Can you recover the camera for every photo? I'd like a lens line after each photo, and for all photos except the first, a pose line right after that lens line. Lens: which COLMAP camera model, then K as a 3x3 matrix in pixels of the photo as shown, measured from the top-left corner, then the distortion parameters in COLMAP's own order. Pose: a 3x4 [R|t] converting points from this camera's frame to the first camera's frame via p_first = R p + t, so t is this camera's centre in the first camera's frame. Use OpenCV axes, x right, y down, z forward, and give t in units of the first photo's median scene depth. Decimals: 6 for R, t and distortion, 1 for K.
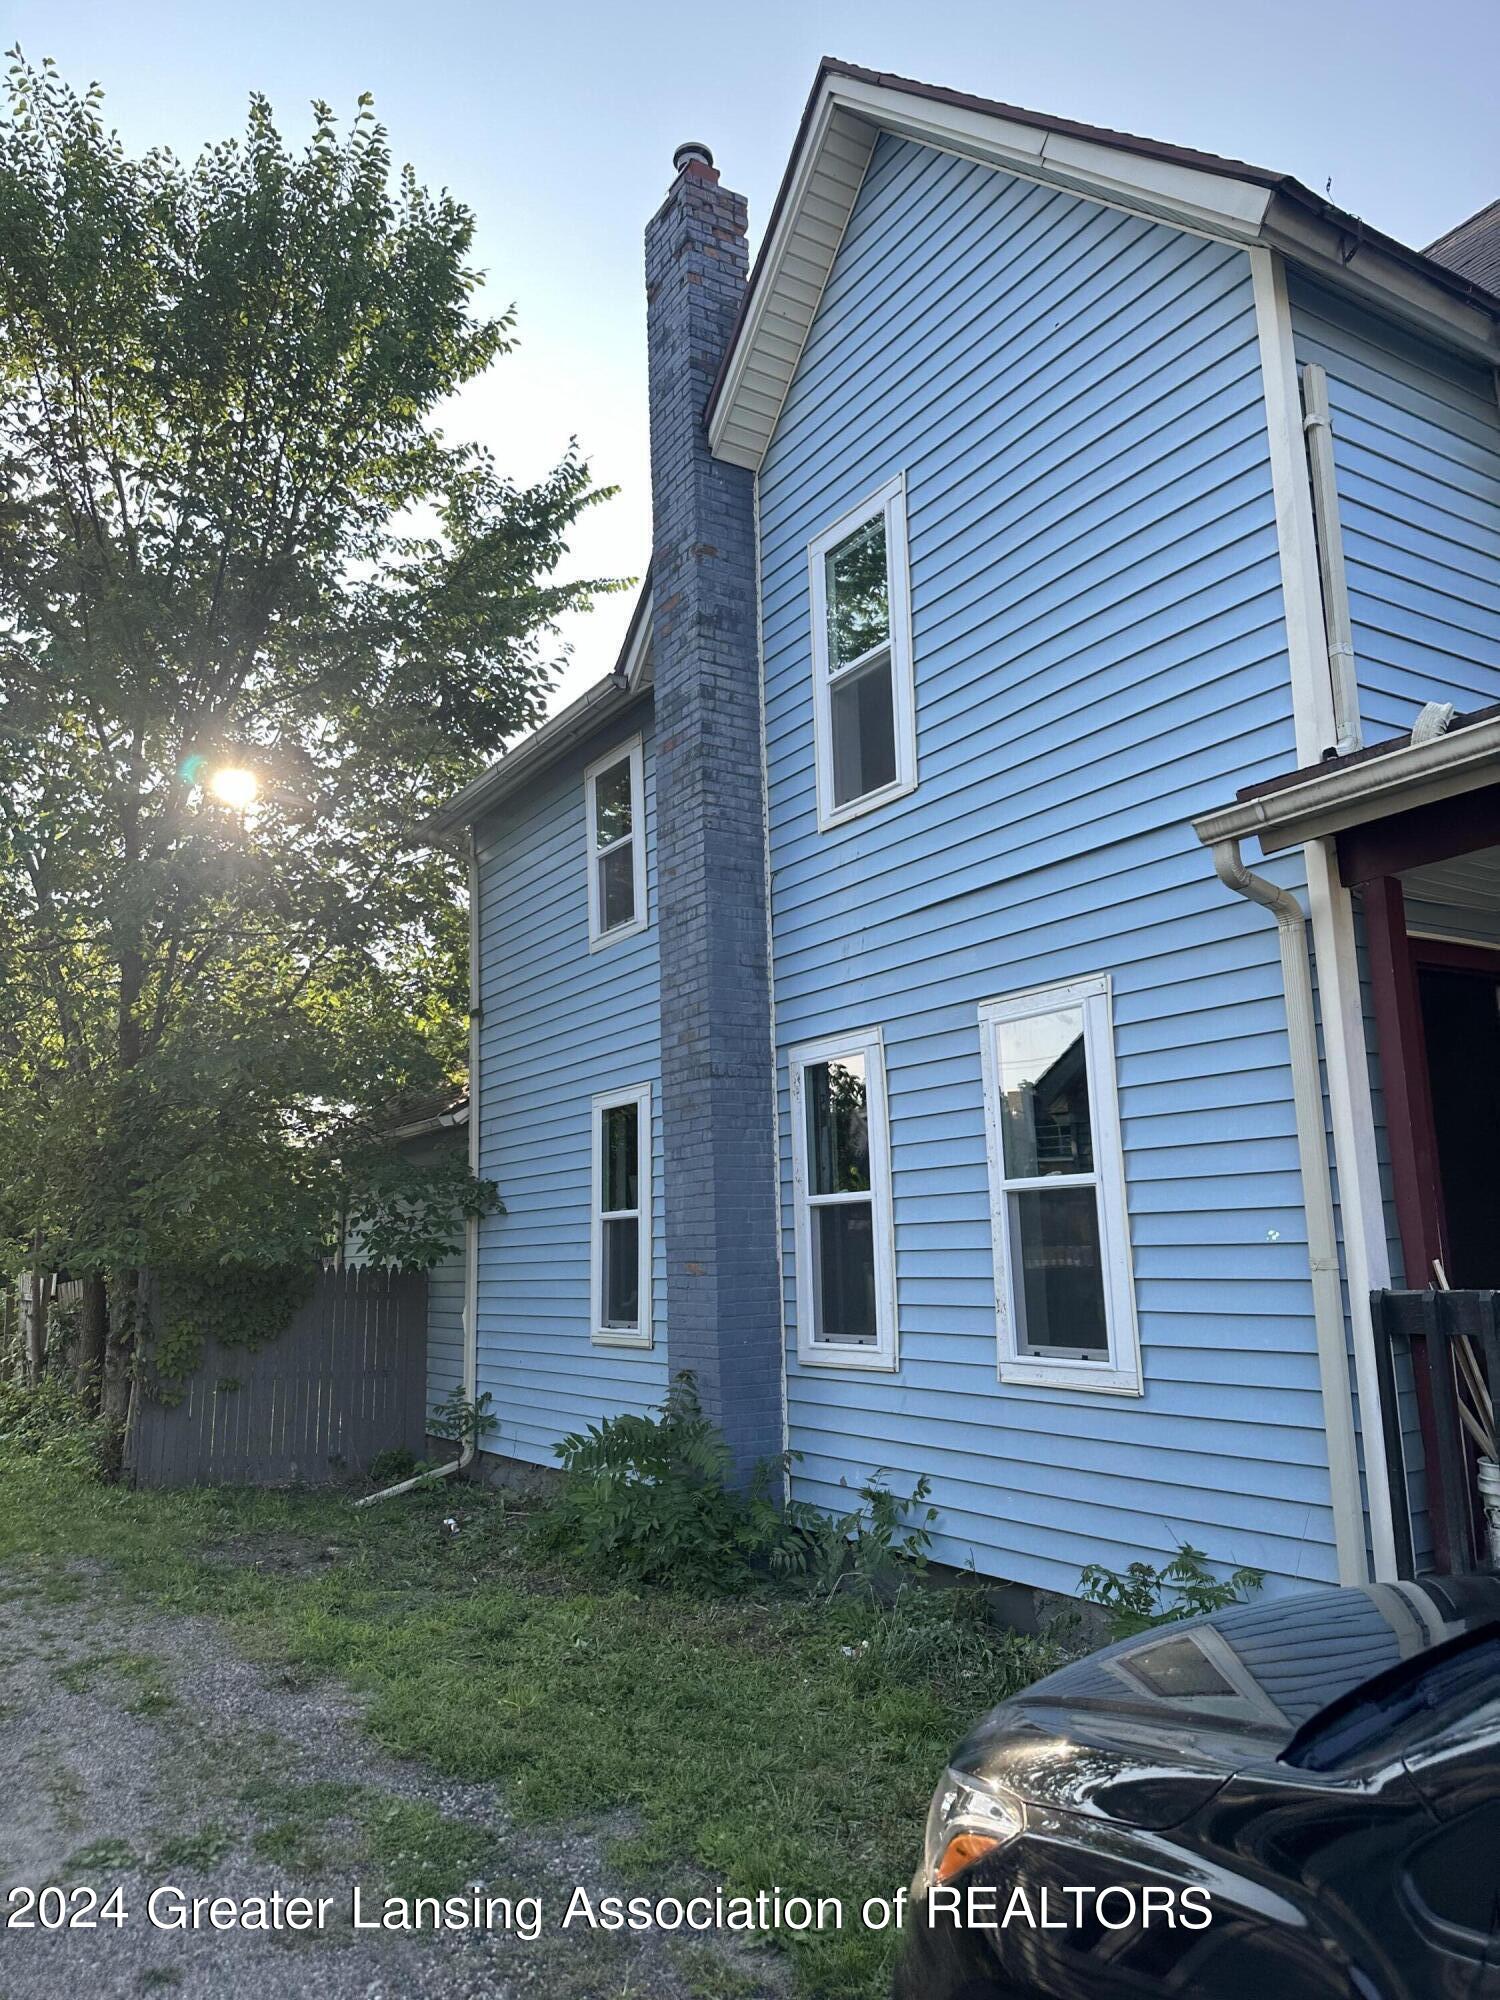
lens RADIAL K [[1434.1, 0, 746.0], [0, 1434.1, 988.5], [0, 0, 1]] dist [0.059820, -0.117255]
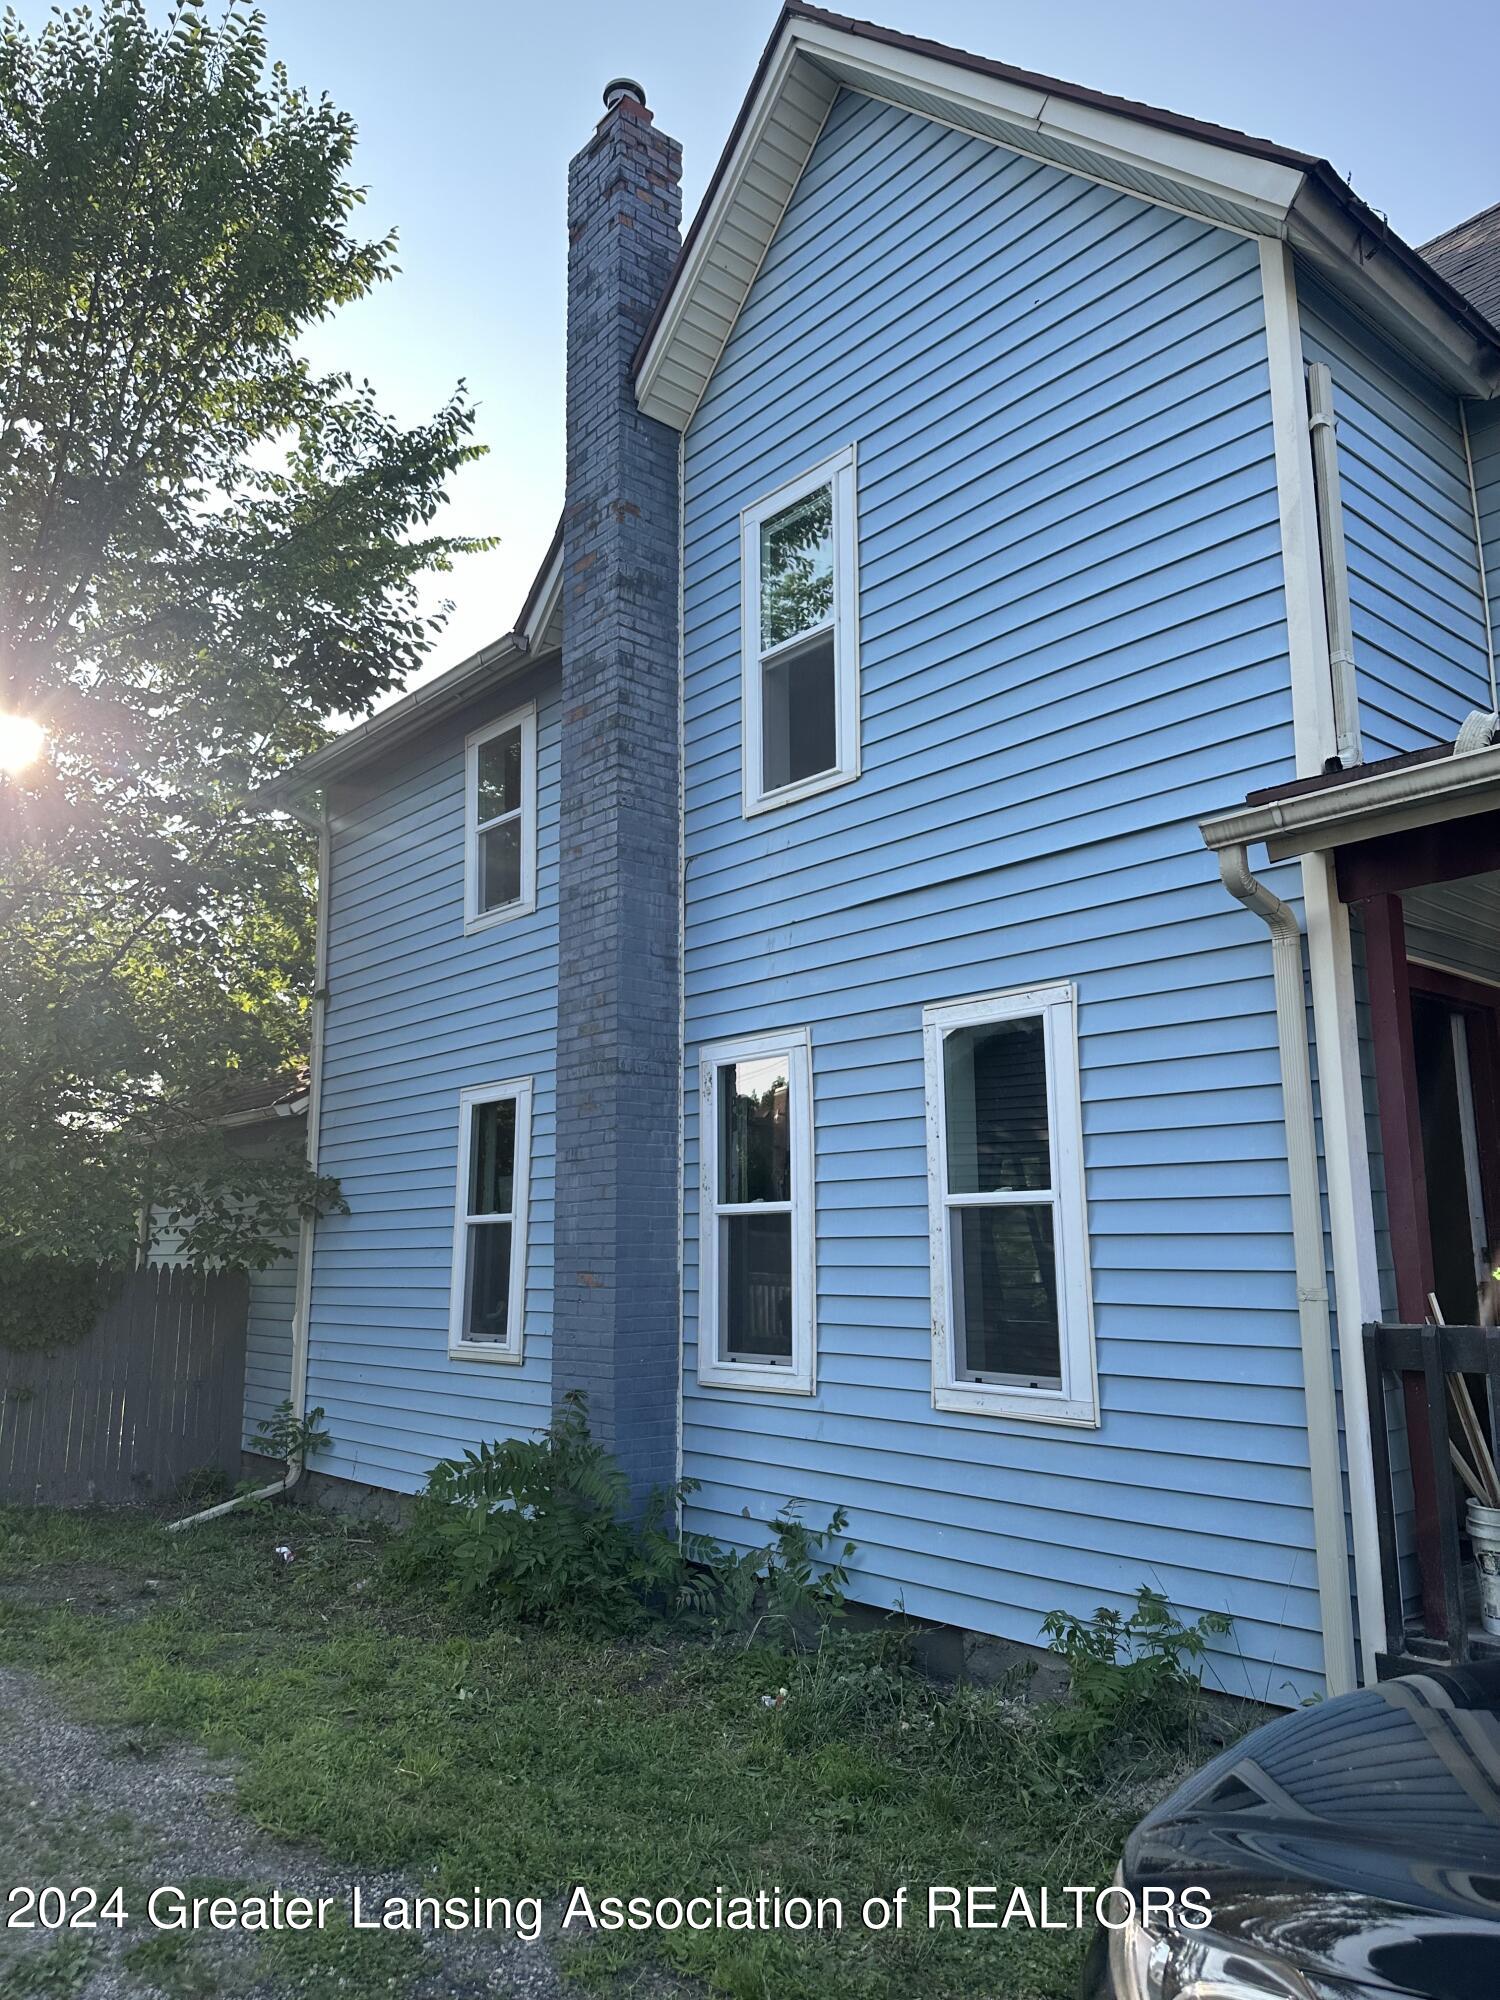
lens RADIAL K [[1432.0, 0, 750.0], [0, 1432.0, 1000.0], [0, 0, 1]] dist [0.036796, -0.065778]
pose [[0.987819, 0.053786, 0.146017, -0.075711], [-0.053910, 0.998541, -0.003109, 0.012771], [-0.145971, -0.004801, 0.989277, 0.074694]]
